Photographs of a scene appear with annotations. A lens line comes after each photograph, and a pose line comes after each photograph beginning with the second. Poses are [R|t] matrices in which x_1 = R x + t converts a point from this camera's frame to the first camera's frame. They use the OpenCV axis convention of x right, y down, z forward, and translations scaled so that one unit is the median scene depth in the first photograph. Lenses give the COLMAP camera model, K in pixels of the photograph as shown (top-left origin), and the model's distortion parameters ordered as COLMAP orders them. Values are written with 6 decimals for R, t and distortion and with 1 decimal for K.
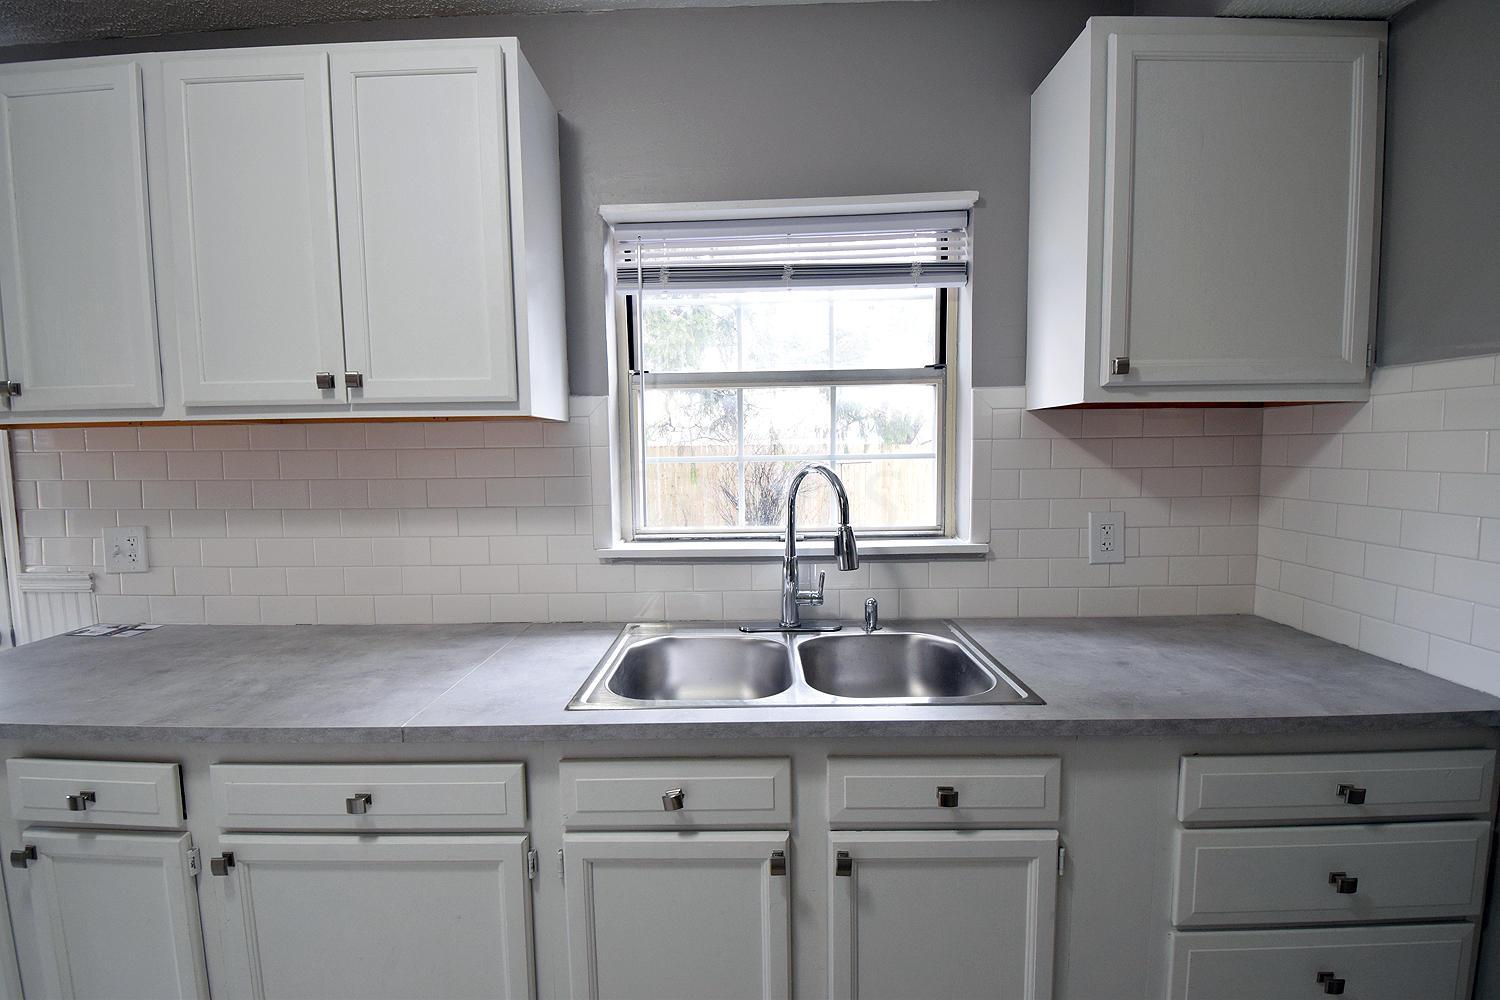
lens RADIAL K [[653.0, 0, 750.0], [0, 653.0, 500.0], [0, 0, 1]] dist [0.001161, -0.013604]
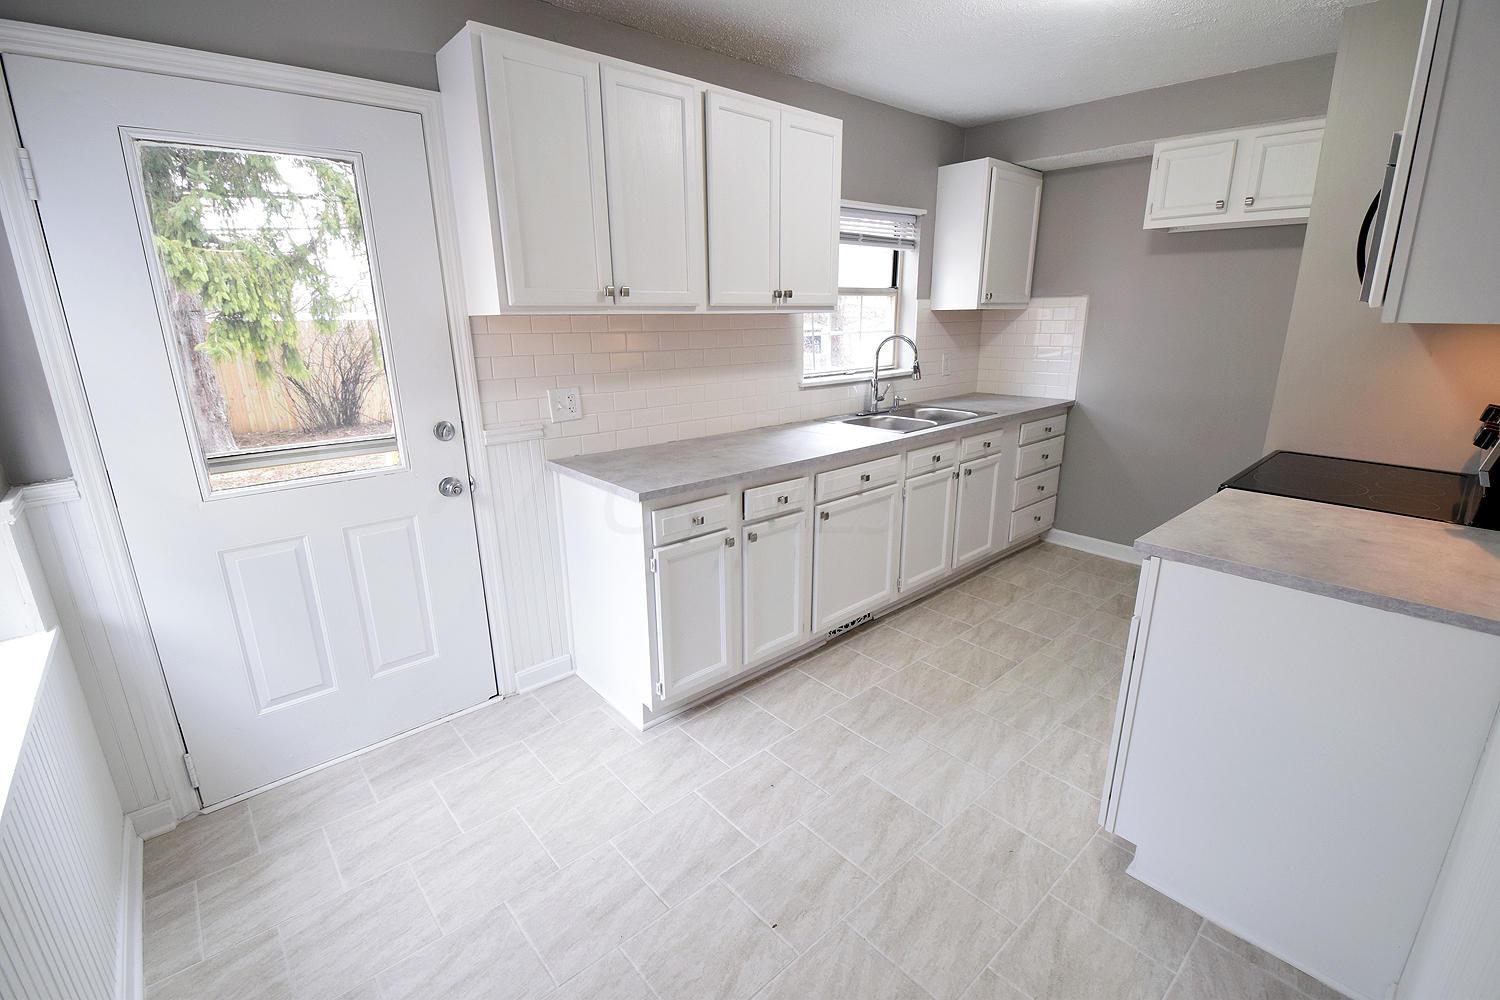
lens RADIAL K [[653.0, 0, 750.0], [0, 653.0, 500.0], [0, 0, 1]] dist [0.001161, -0.013604]
pose [[0.737883, -0.178880, 0.650792, -1.739087], [0.055474, 0.977050, 0.205660, 0.010192], [-0.672645, -0.115652, 0.730872, -0.358609]]
